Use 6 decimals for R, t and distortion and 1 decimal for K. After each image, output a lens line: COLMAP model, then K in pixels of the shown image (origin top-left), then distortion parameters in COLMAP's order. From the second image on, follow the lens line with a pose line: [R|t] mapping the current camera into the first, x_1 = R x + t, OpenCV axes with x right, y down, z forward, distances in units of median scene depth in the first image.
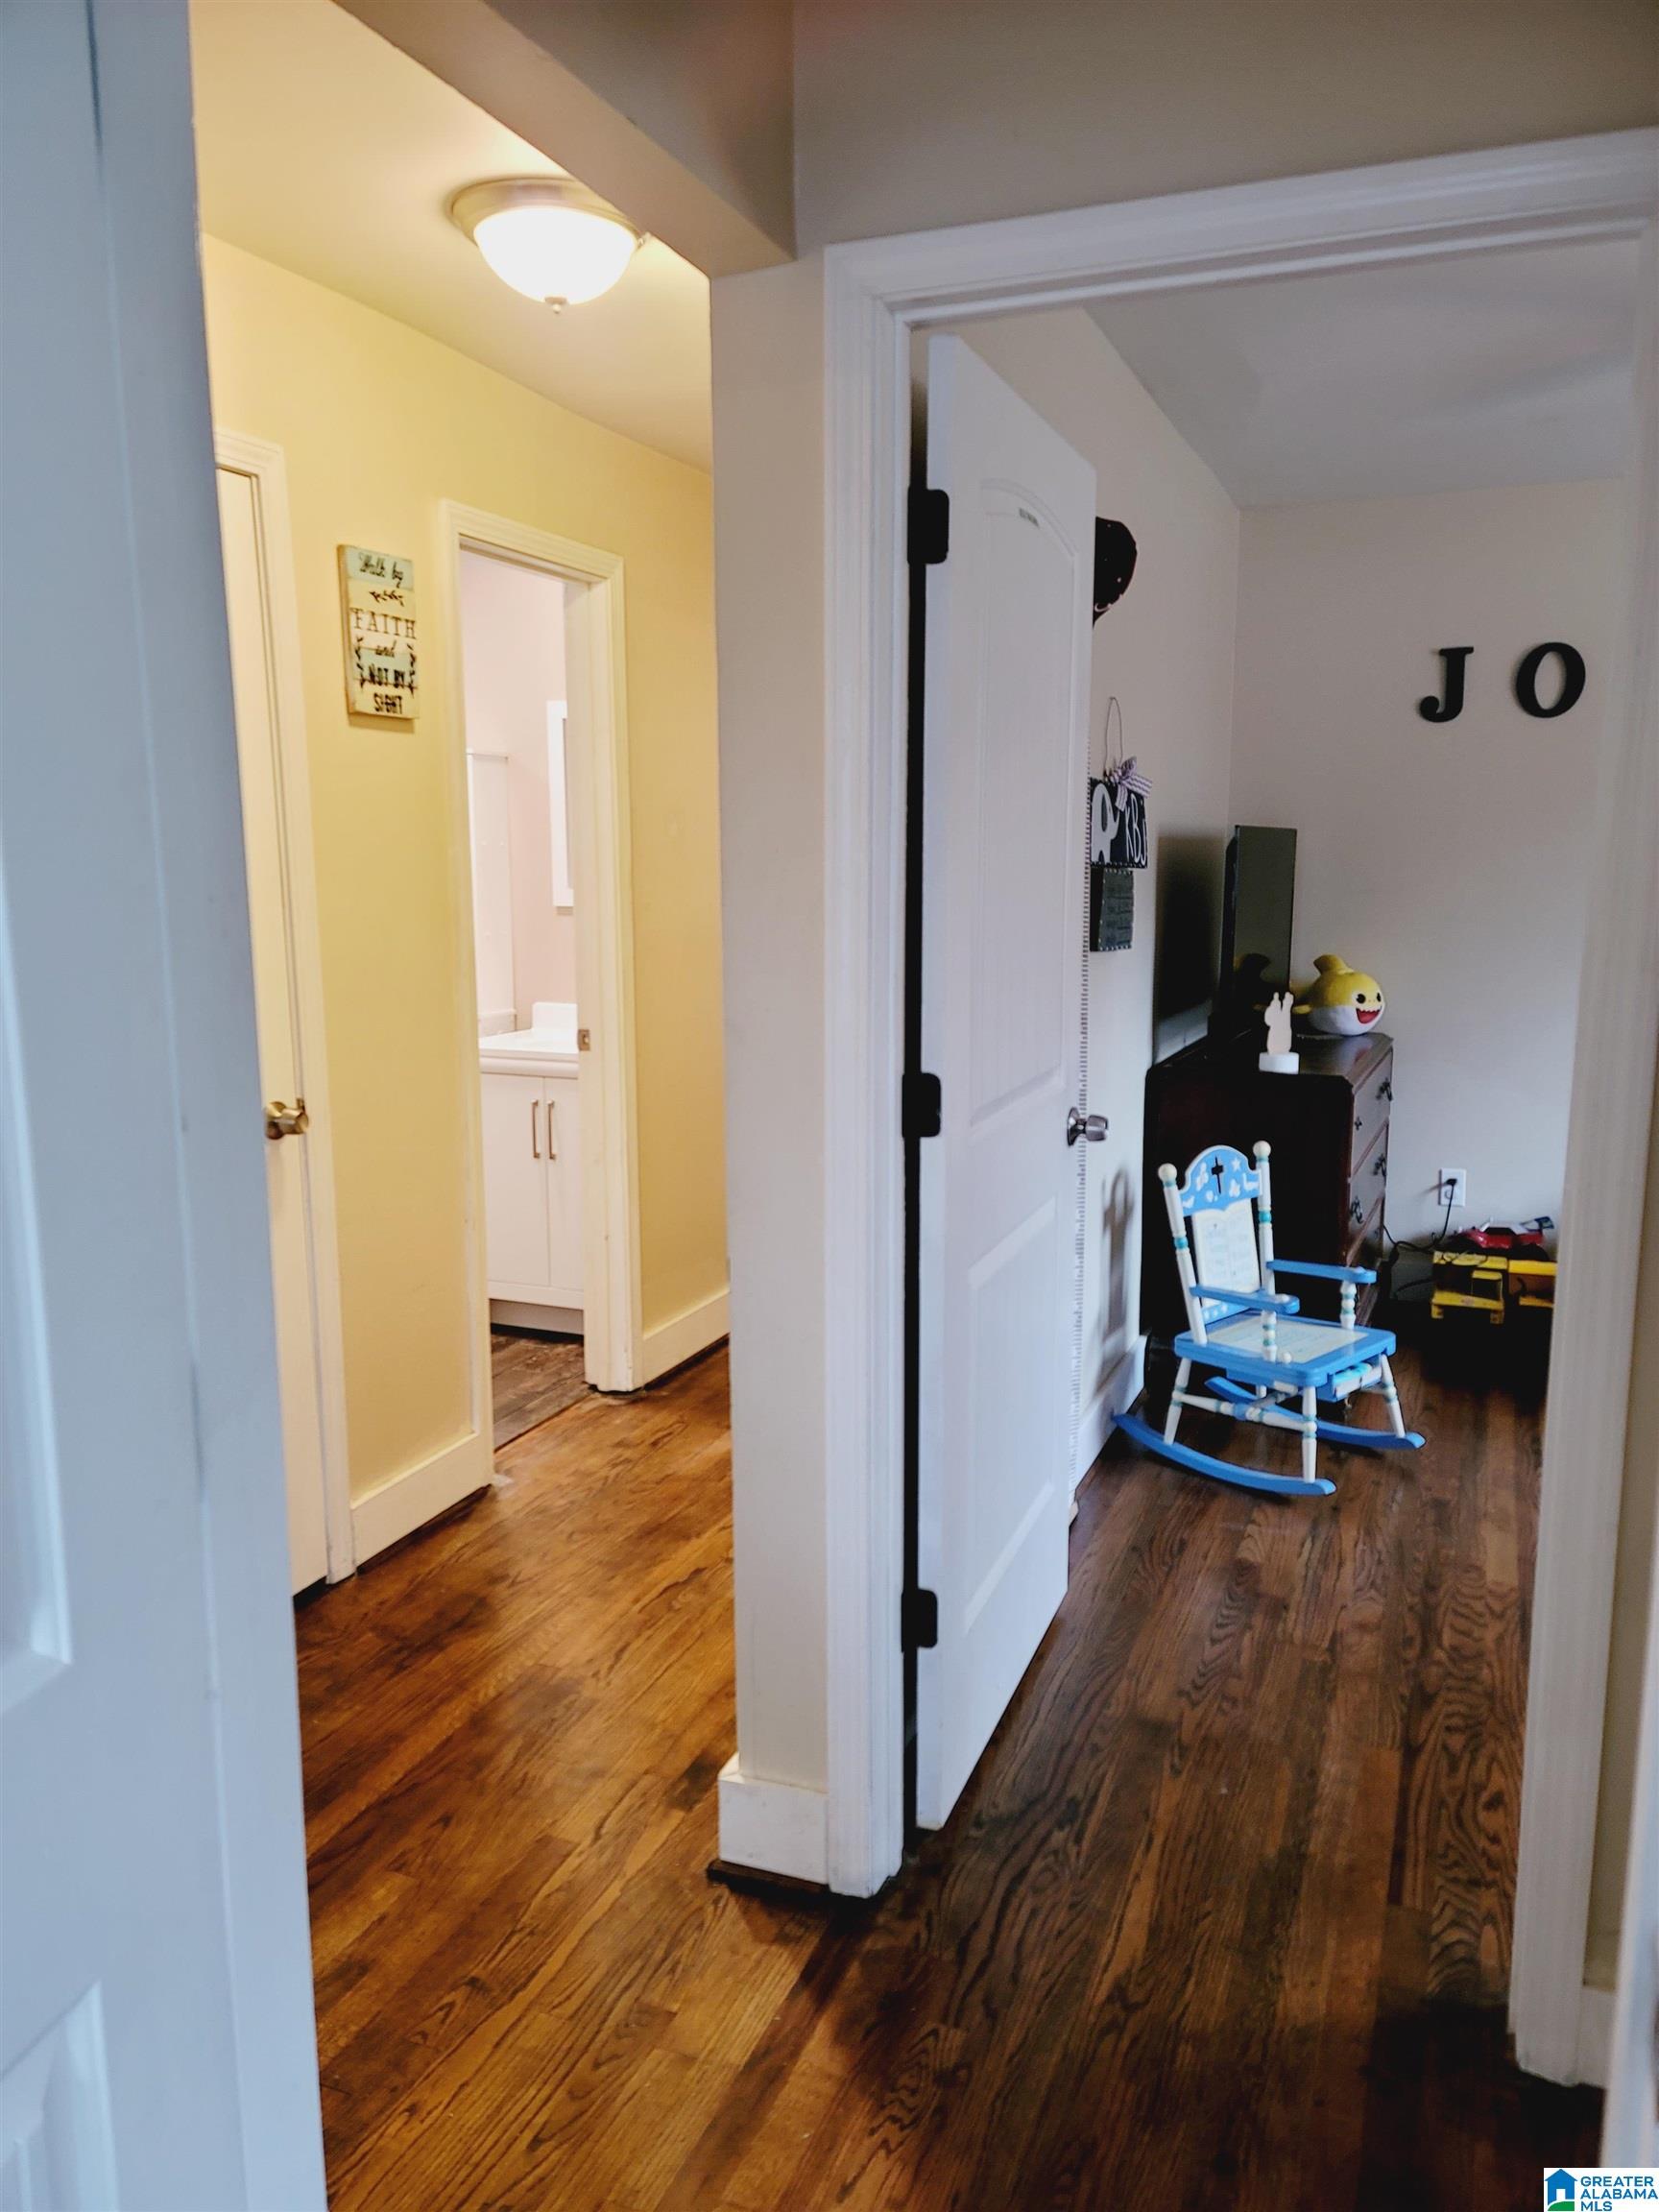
lens RADIAL K [[1610.3, 0, 832.9], [0, 1610.3, 1119.2], [0, 0, 1]] dist [0.089084, -0.051975]
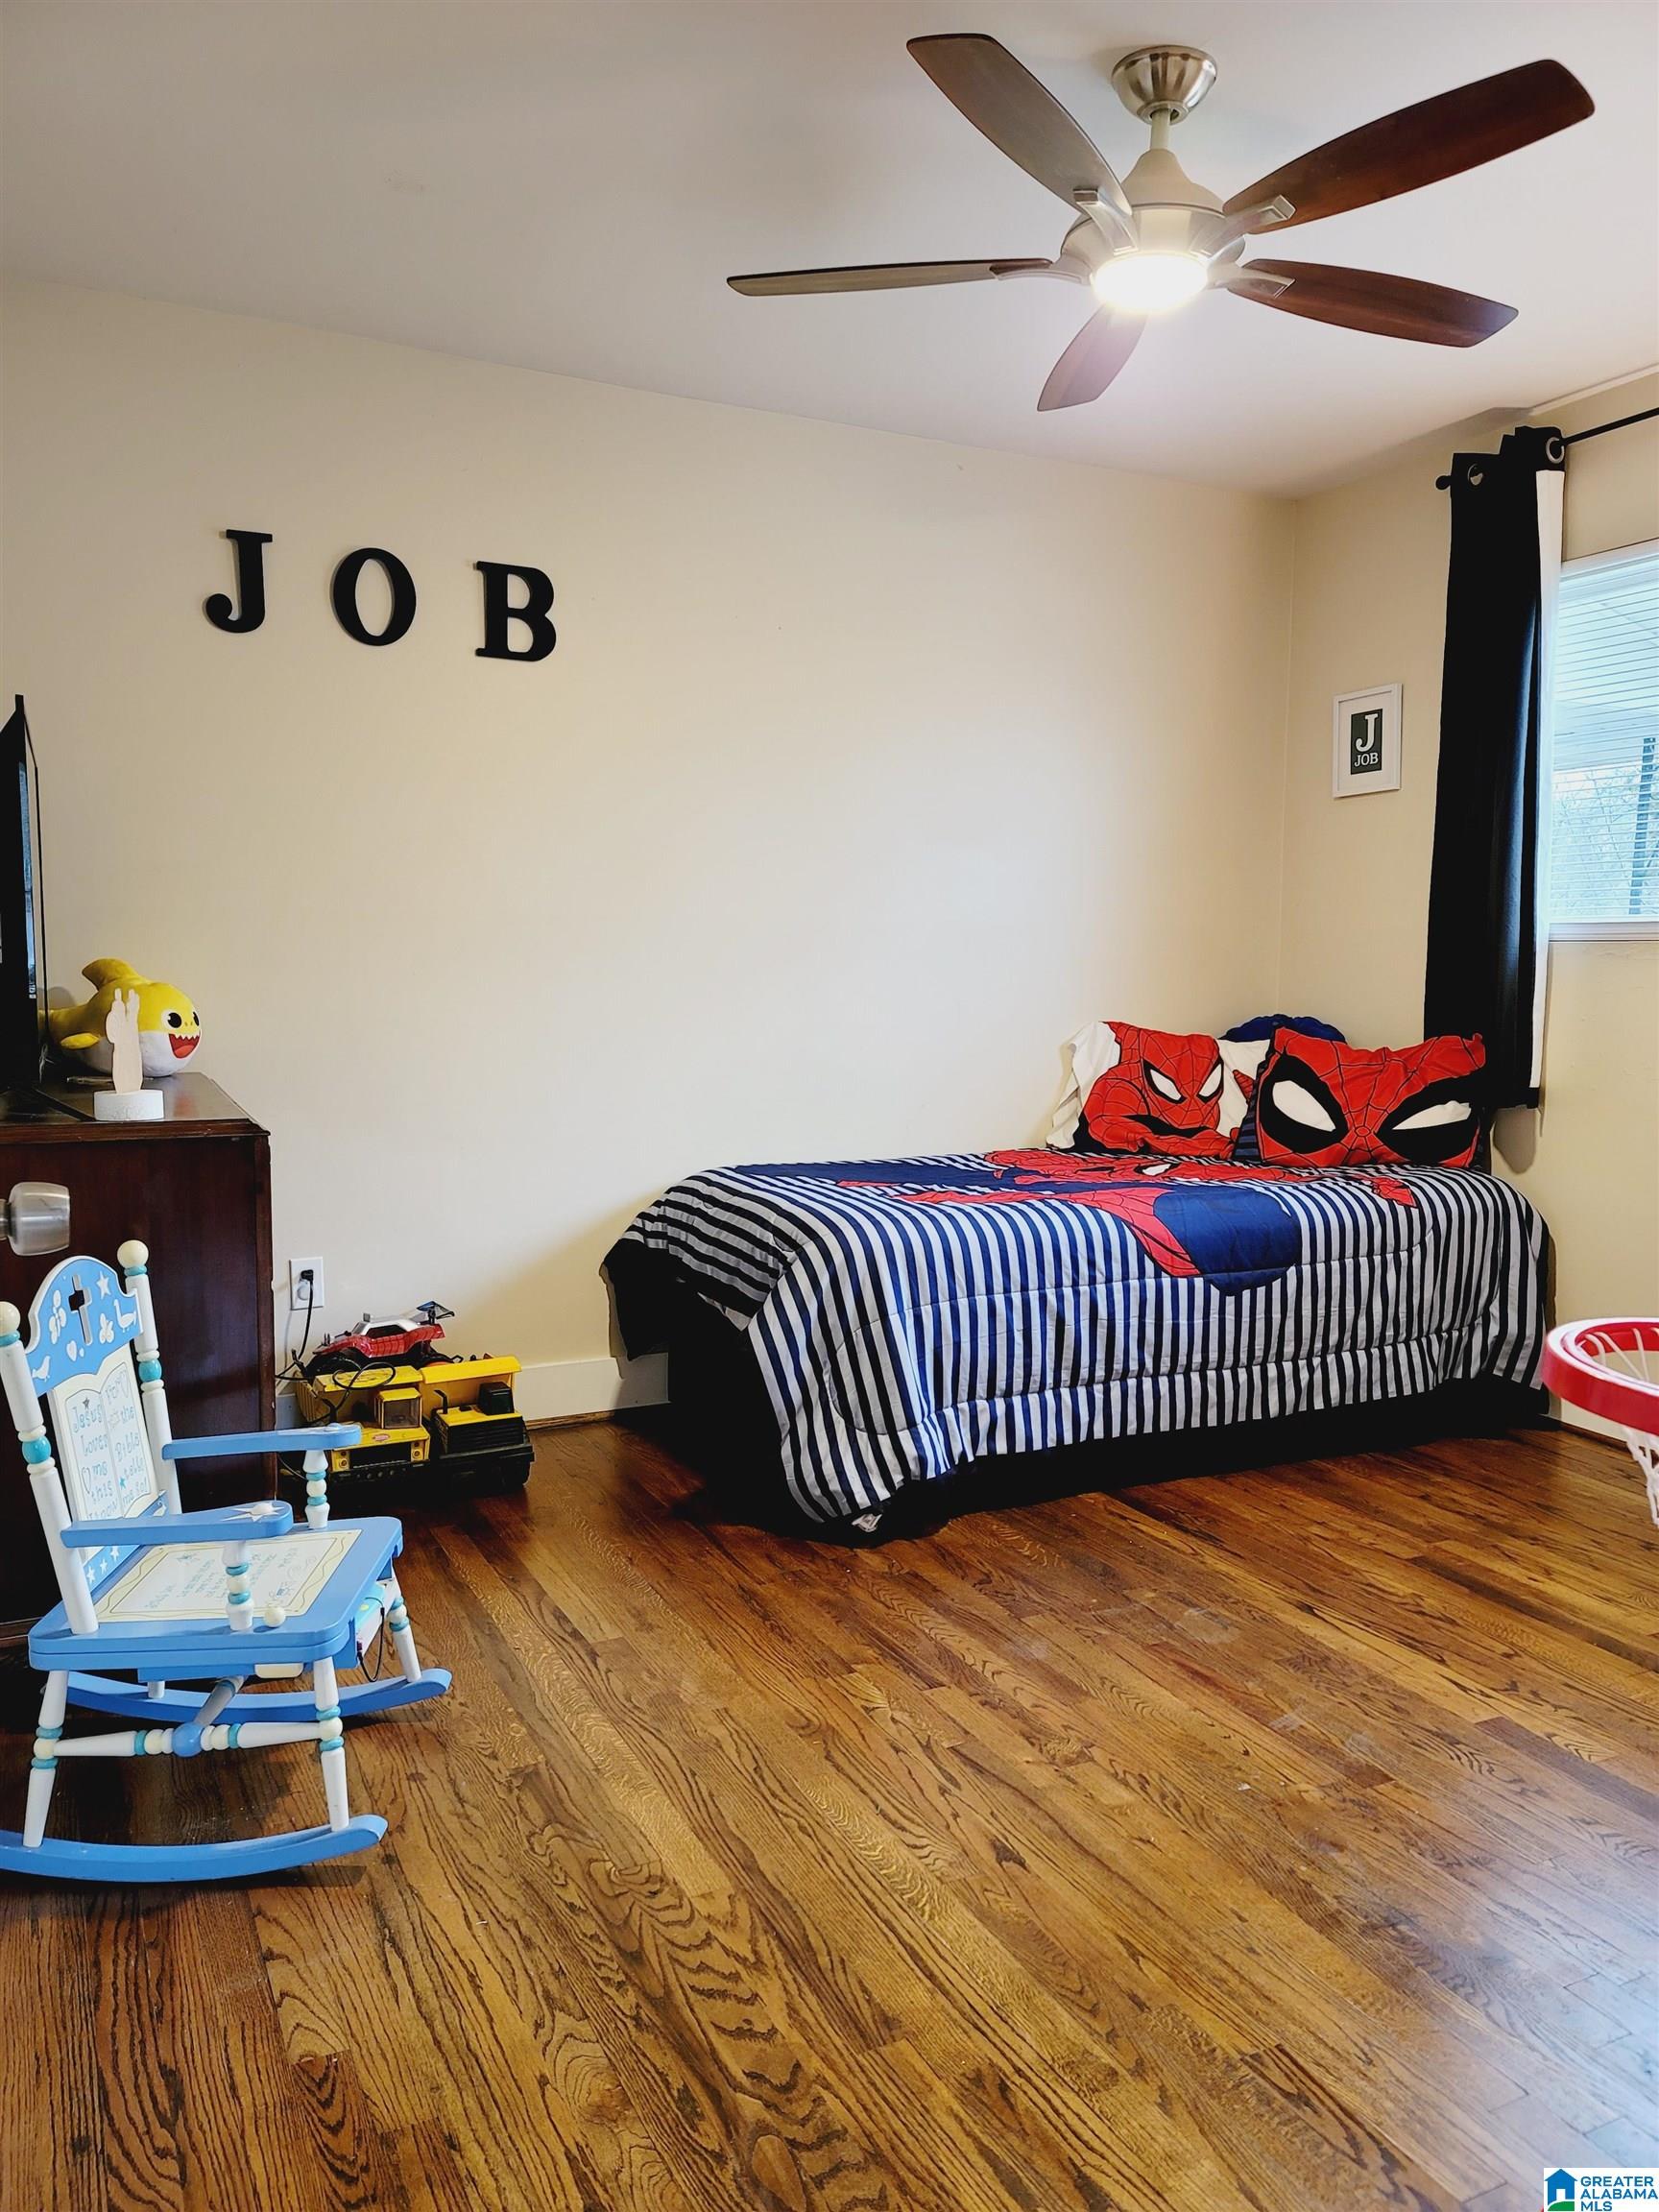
lens RADIAL K [[1610.3, 0, 827.0], [0, 1610.3, 1106.6], [0, 0, 1]] dist [0.089084, -0.051975]
pose [[0.655334, -0.055852, 0.753271, -0.009992], [0.107645, 0.993989, -0.019950, 0.004726], [-0.747629, 0.094159, 0.657407, 0.455553]]
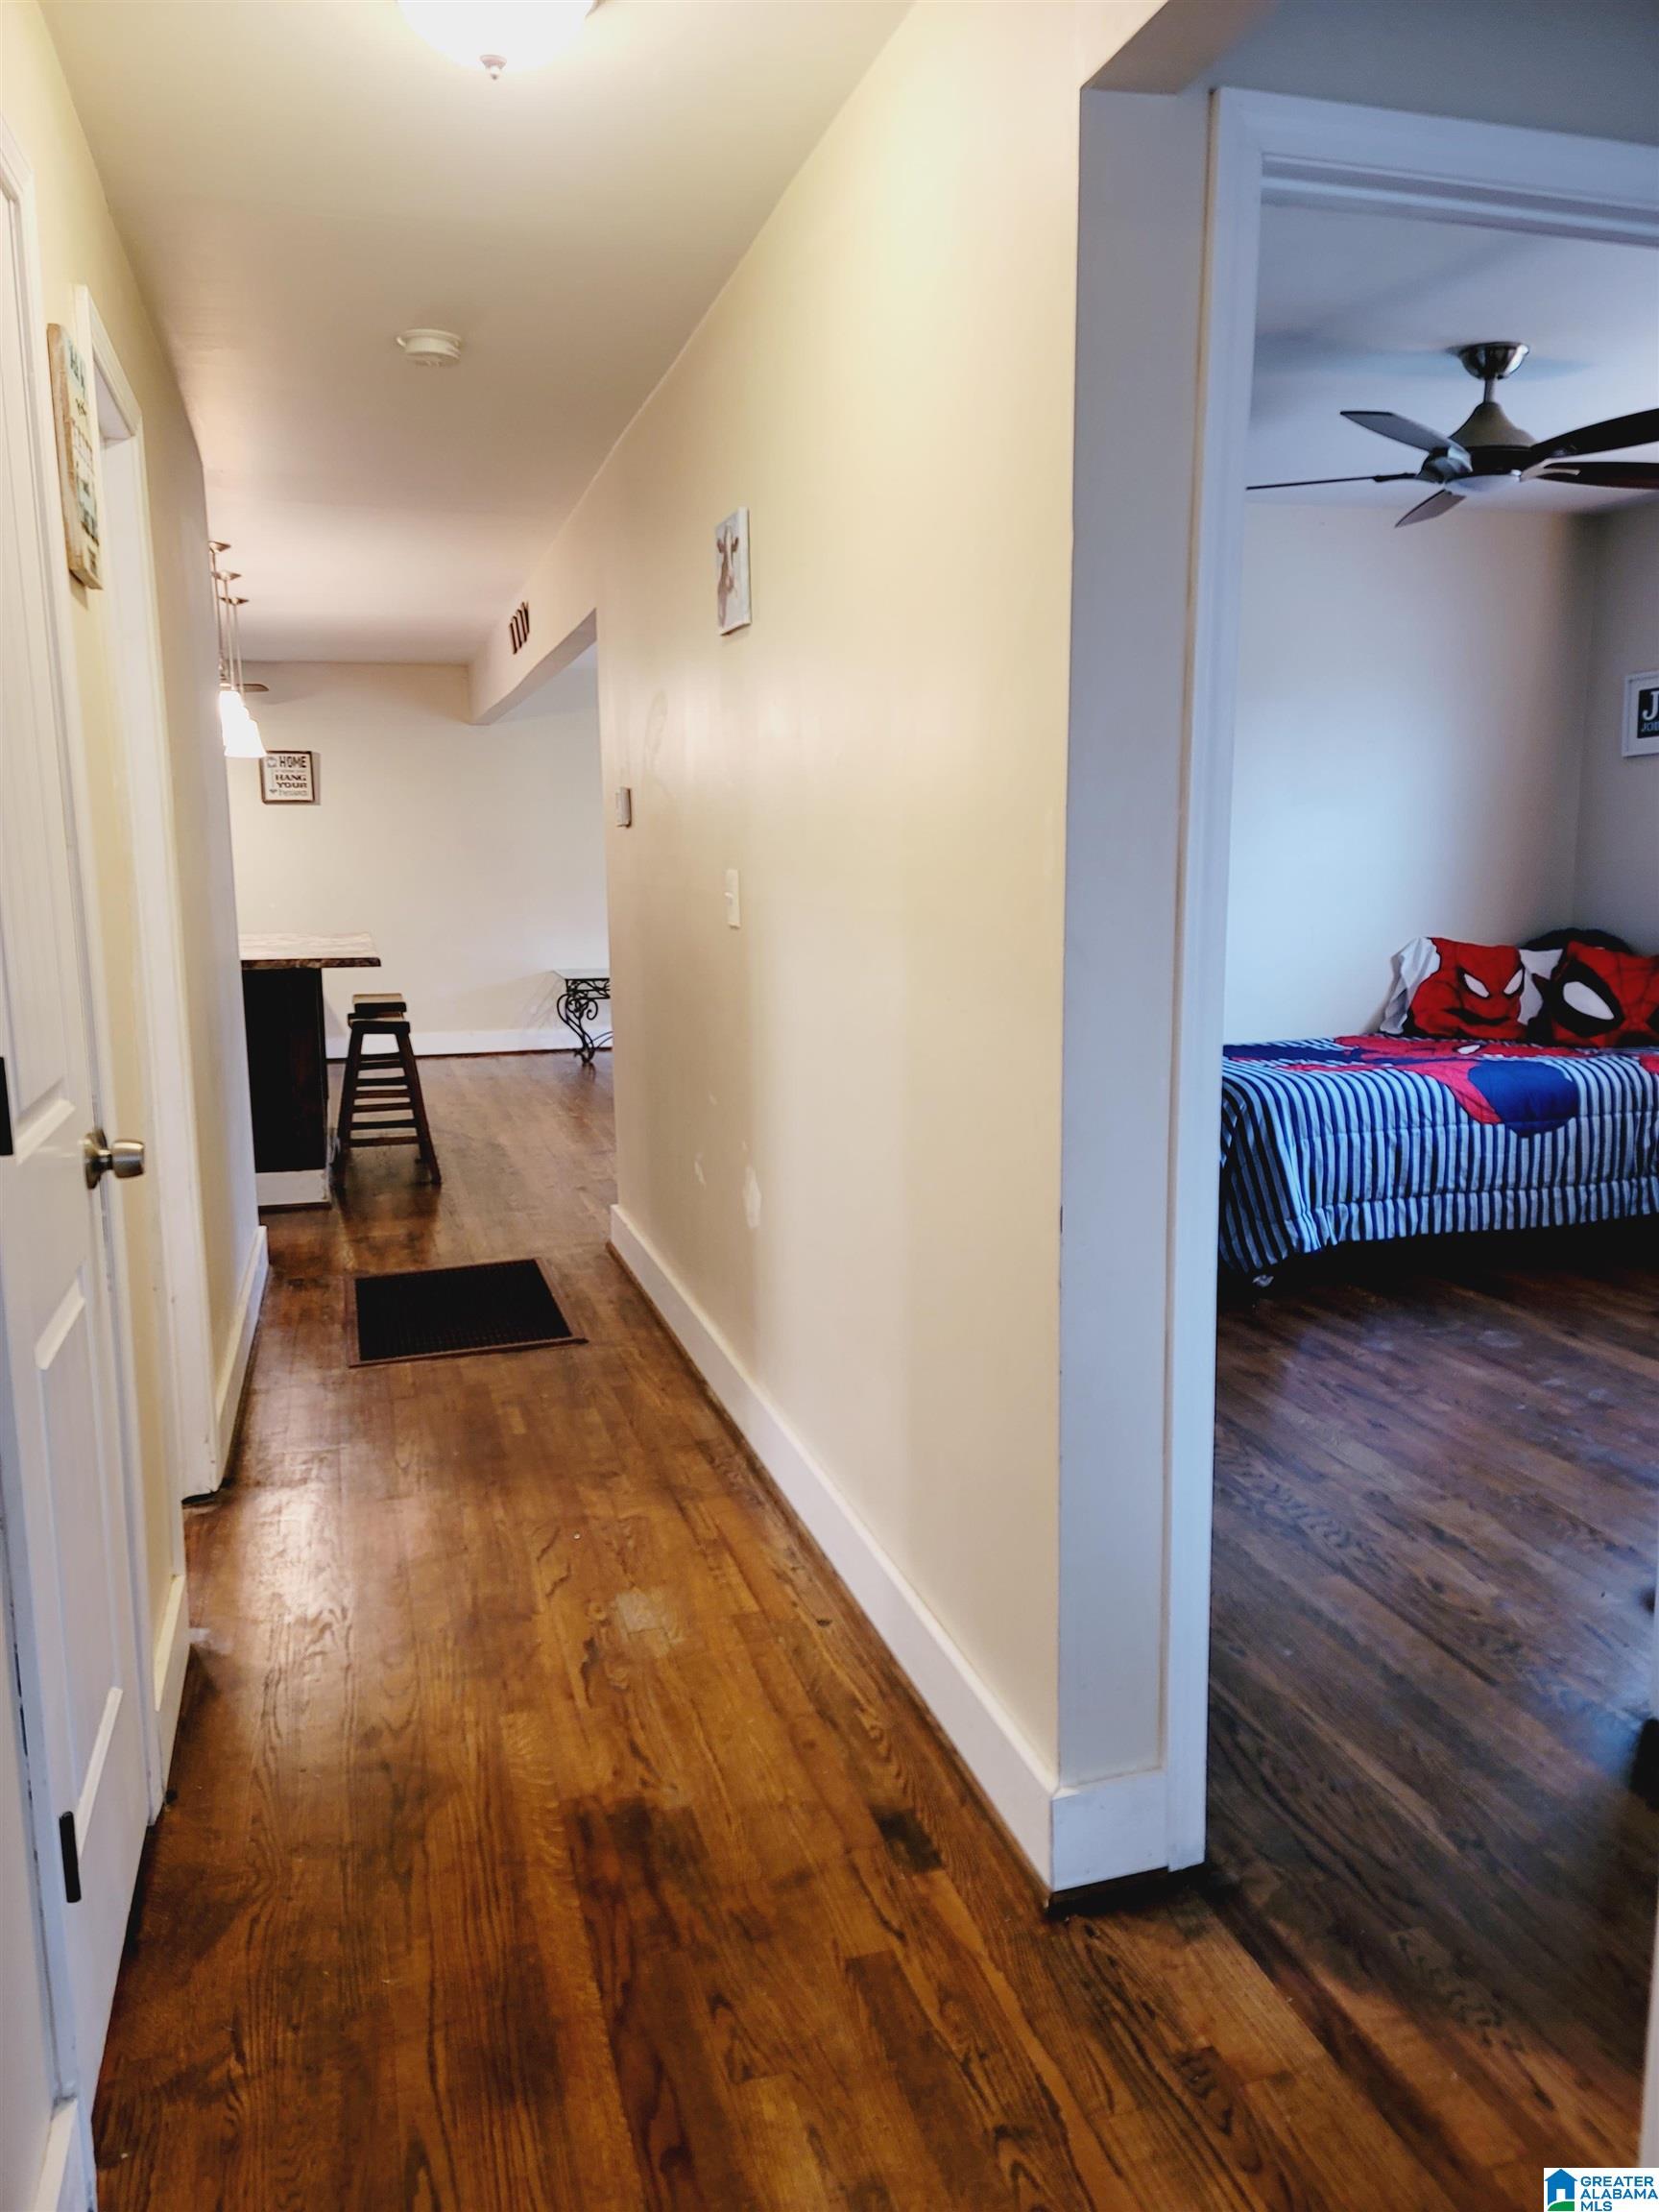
lens RADIAL K [[1610.3, 0, 806.3], [0, 1610.3, 1084.4], [0, 0, 1]] dist [0.089084, -0.051975]
pose [[0.779149, -0.097362, 0.619231, -0.432032], [0.111242, 0.993660, 0.016262, -0.010223], [-0.616889, 0.056214, 0.785040, 0.221366]]
